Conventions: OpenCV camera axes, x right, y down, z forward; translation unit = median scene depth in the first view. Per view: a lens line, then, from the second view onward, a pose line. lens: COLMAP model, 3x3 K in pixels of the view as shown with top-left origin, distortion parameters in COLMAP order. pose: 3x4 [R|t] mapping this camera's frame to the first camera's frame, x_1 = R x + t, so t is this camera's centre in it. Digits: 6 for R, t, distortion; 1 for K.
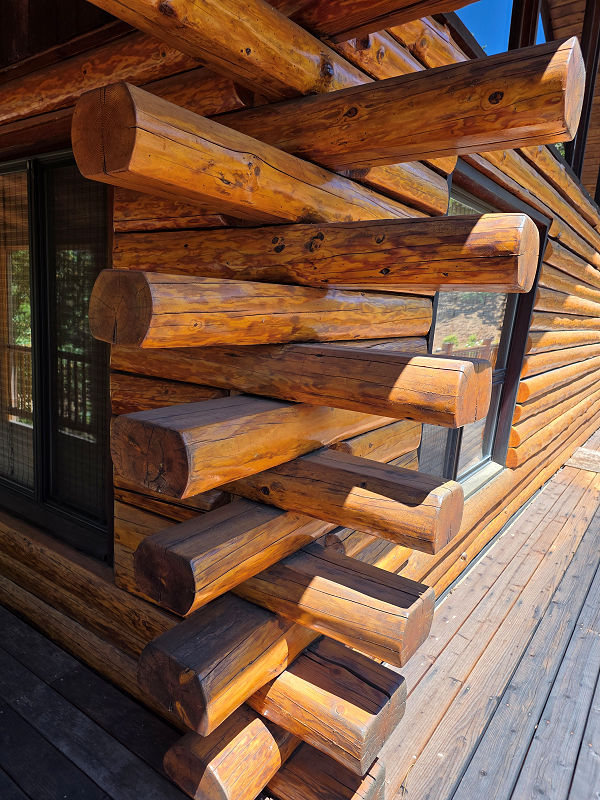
lens RADIAL K [[525.6, 0, 300.0], [0, 525.6, 400.0], [0, 0, 1]] dist [0.051459, -0.054284]
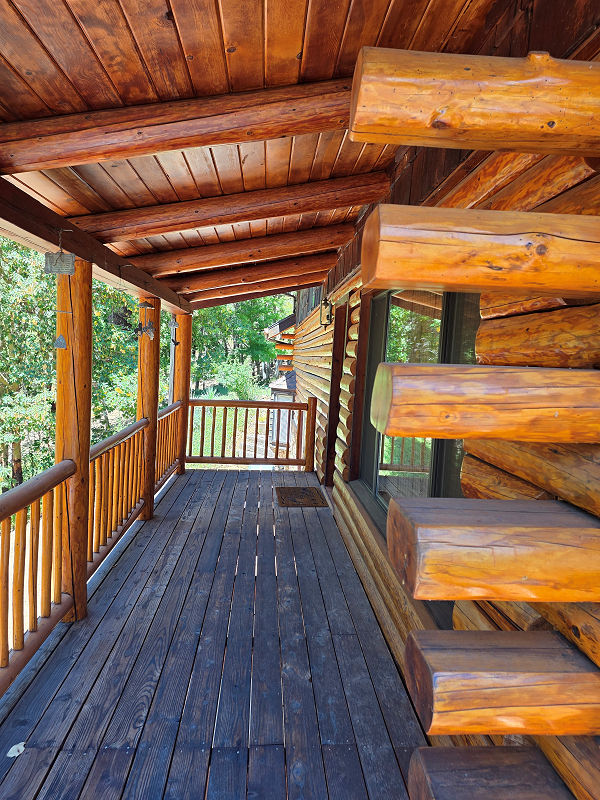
lens RADIAL K [[521.1, 0, 300.3], [0, 521.1, 389.9], [0, 0, 1]] dist [0.051809, -0.040372]
pose [[0.630176, 0.025995, -0.776017, 0.312821], [-0.146790, 0.985405, -0.086193, -0.058571], [0.762451, 0.168228, 0.624794, 0.163370]]
